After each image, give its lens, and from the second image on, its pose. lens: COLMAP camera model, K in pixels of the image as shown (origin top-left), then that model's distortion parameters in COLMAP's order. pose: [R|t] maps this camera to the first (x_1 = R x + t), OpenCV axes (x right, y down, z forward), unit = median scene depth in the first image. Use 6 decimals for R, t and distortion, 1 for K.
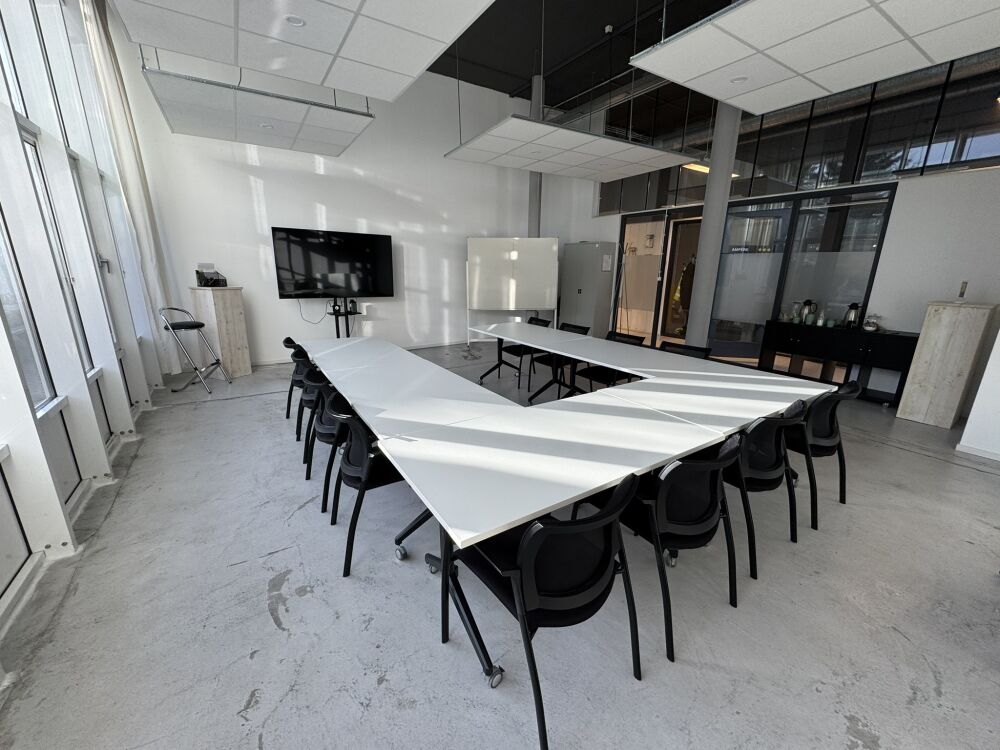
lens RADIAL K [[395.9, 0, 498.5], [0, 395.9, 375.4], [0, 0, 1]] dist [-0.001583, -0.000646]
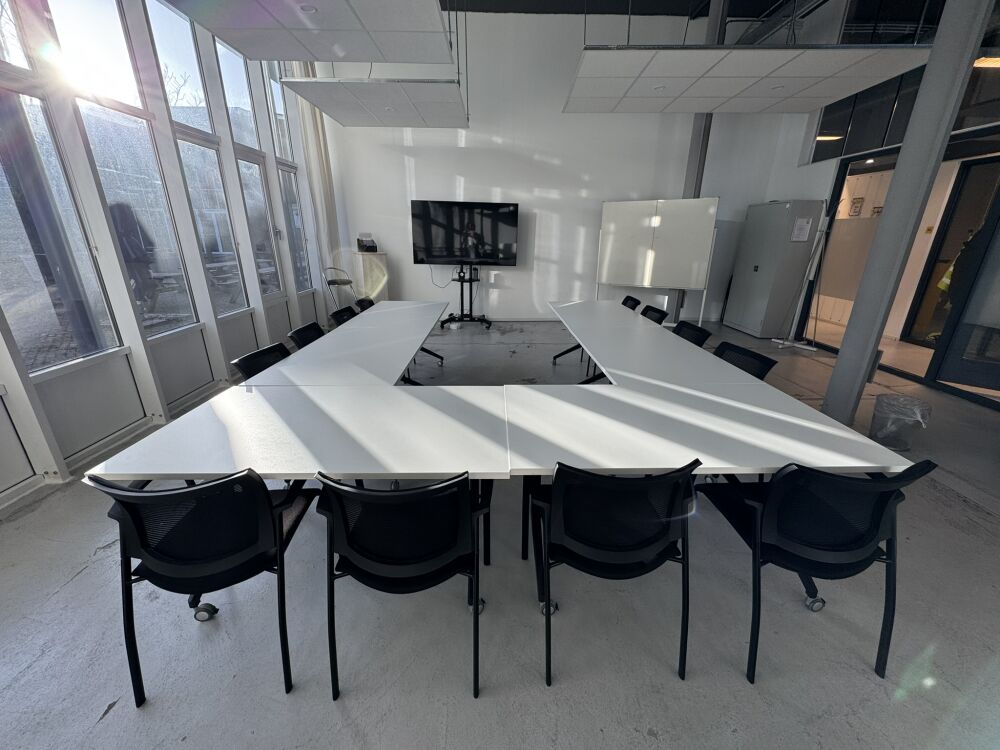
lens RADIAL K [[395.9, 0, 497.3], [0, 395.9, 374.1], [0, 0, 1]] dist [-0.001583, -0.000646]
pose [[0.846332, 0.173233, -0.503698, 0.327597], [-0.140005, 0.984734, 0.103430, -0.034236], [0.513926, -0.017016, 0.857666, 0.144248]]
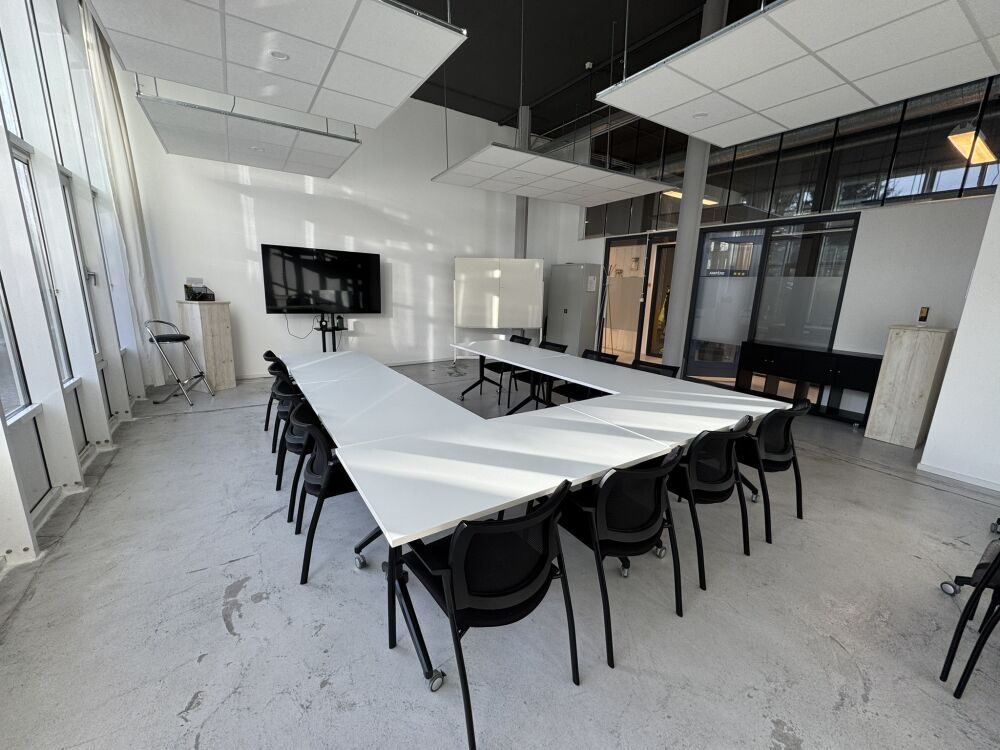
lens RADIAL K [[395.9, 0, 497.9], [0, 395.9, 375.4], [0, 0, 1]] dist [-0.001583, -0.000646]
pose [[0.999853, 0.013530, 0.010515, 0.036106], [-0.013030, 0.998845, -0.046248, 0.005194], [-0.011129, 0.046104, 0.998875, -0.016682]]
